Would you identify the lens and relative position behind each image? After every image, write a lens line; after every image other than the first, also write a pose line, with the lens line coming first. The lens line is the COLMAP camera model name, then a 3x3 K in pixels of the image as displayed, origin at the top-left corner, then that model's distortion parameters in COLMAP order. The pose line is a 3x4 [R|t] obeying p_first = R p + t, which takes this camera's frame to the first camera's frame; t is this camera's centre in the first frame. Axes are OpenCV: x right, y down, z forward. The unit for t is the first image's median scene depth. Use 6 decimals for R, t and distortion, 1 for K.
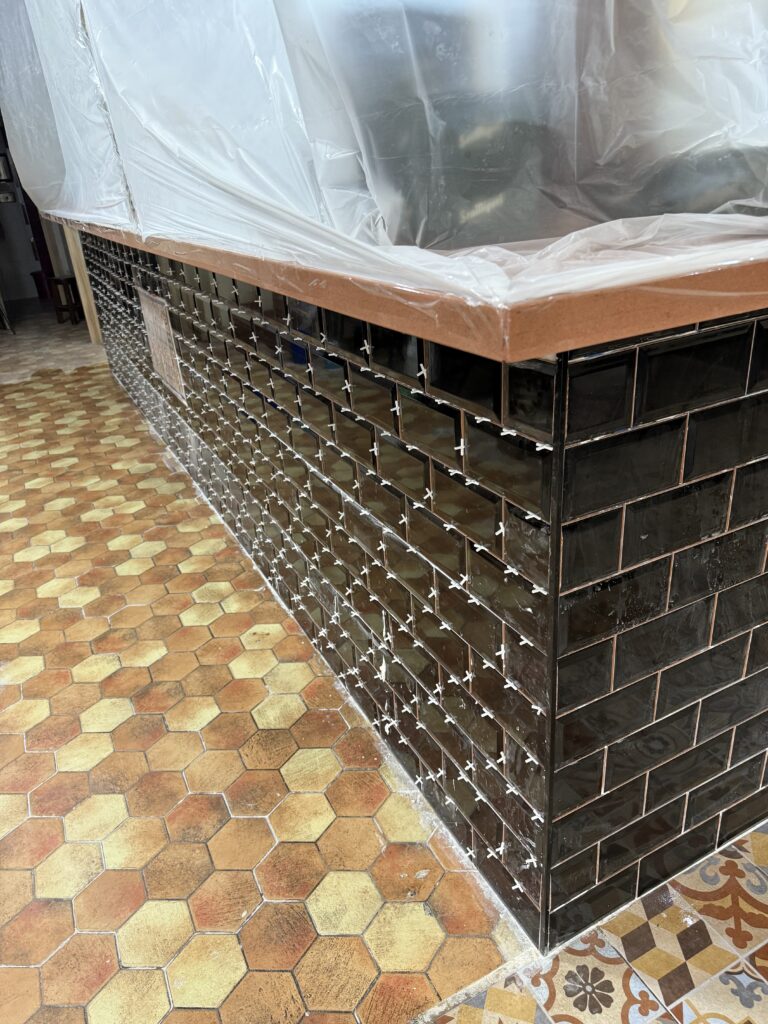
lens RADIAL K [[725.3, 0, 379.3], [0, 725.3, 511.5], [0, 0, 1]] dist [0.037129, -0.034294]
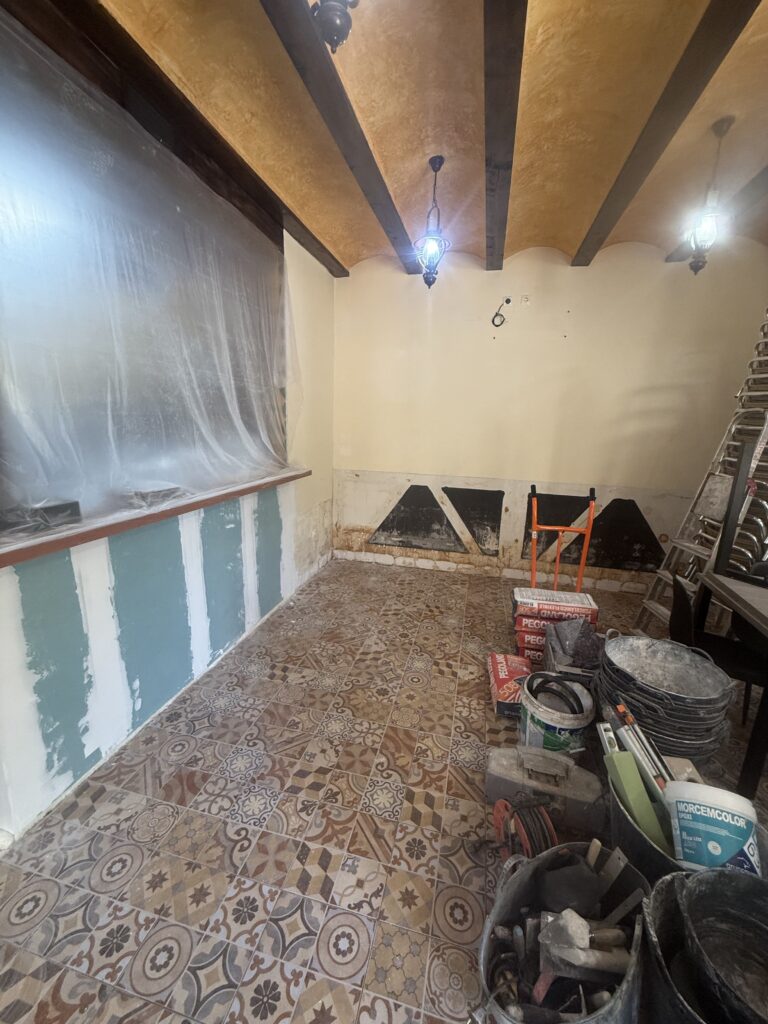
lens RADIAL K [[405.2, 0, 385.7], [0, 405.2, 509.4], [0, 0, 1]] dist [0.000487, -0.000016]
pose [[0.637433, -0.067332, 0.767558, 0.048142], [0.251099, 0.959944, -0.124321, 0.057560], [-0.728442, 0.271980, 0.628808, -0.533168]]
